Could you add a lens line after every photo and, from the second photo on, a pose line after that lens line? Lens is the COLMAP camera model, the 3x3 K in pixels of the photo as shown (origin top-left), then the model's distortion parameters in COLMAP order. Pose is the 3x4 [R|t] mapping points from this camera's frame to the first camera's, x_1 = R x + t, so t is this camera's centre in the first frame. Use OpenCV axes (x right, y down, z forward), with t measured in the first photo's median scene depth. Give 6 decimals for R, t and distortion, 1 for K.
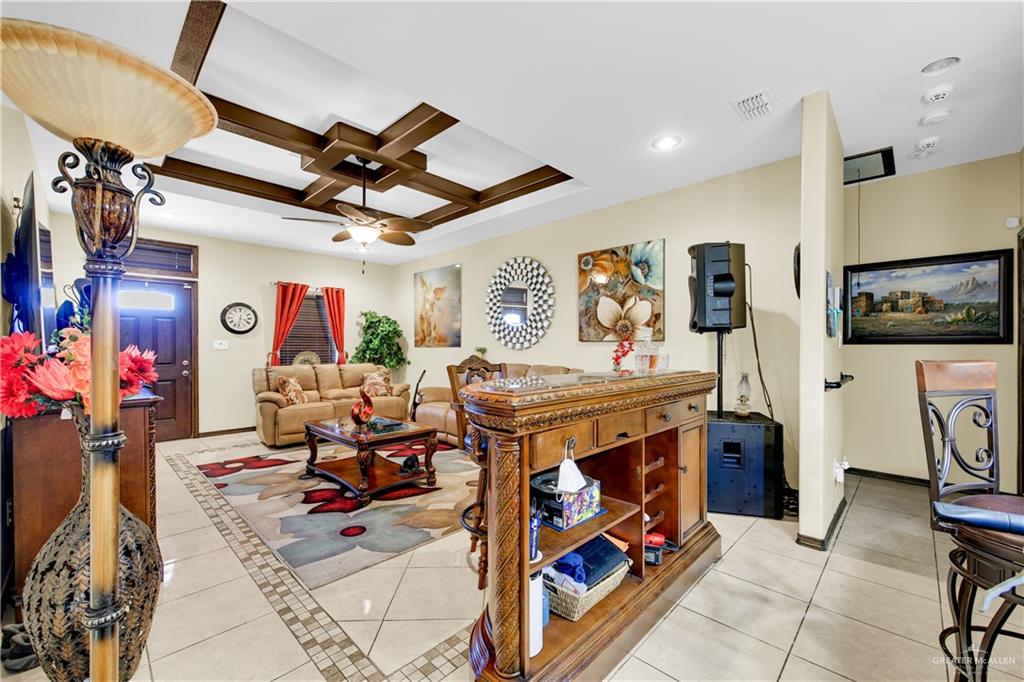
lens RADIAL K [[412.1, 0, 511.4], [0, 412.1, 348.9], [0, 0, 1]] dist [-0.002239, -0.000385]
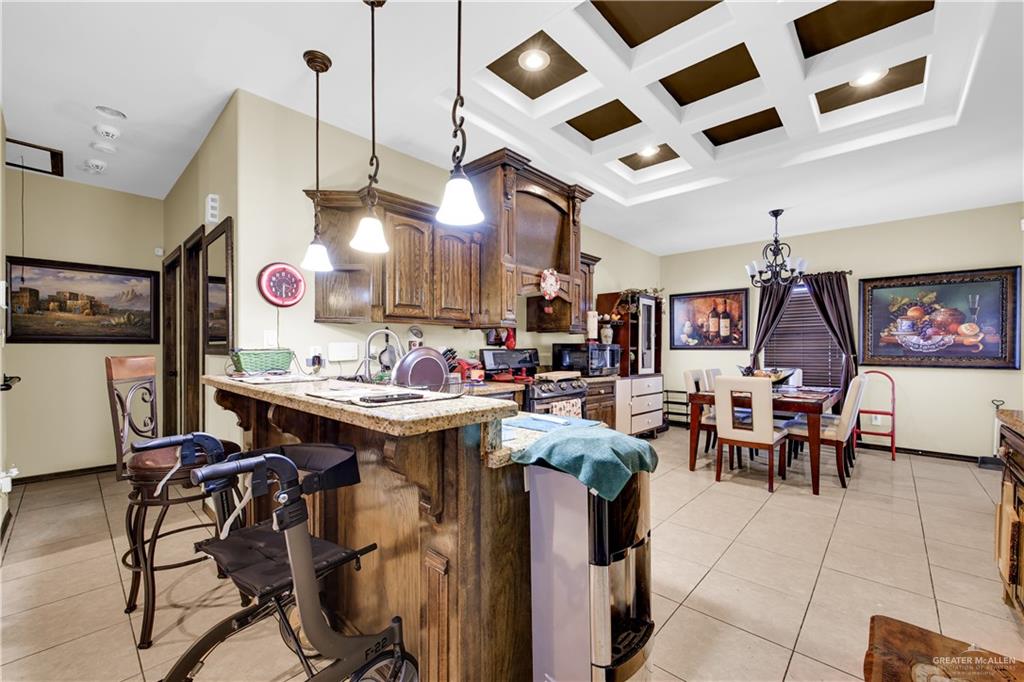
lens RADIAL K [[412.1, 0, 511.4], [0, 412.1, 348.9], [0, 0, 1]] dist [-0.002239, -0.000385]
pose [[-0.026732, -0.003760, 0.999636, -0.109140], [0.001045, 0.999992, 0.003789, -0.000560], [-0.999642, 0.001146, -0.026728, -0.079235]]
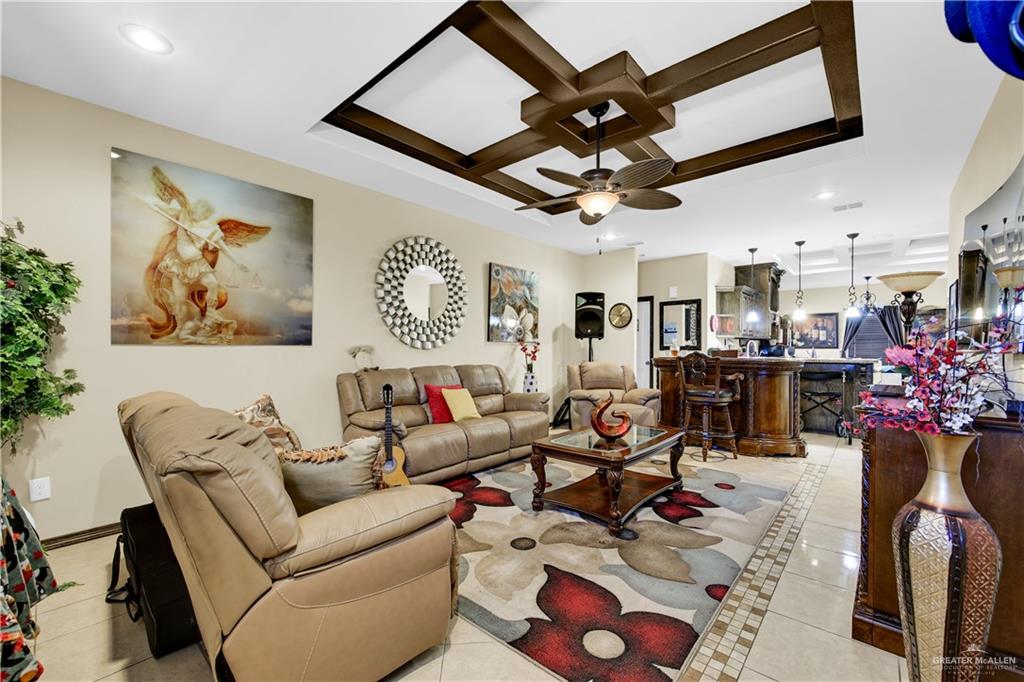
lens RADIAL K [[416.8, 0, 515.4], [0, 416.8, 352.4], [0, 0, 1]] dist [-0.001480, -0.000297]
pose [[-0.051209, -0.007443, 0.998660, -1.258142], [0.005112, 0.999957, 0.007715, 0.004186], [-0.998675, 0.005500, -0.051169, 1.306007]]
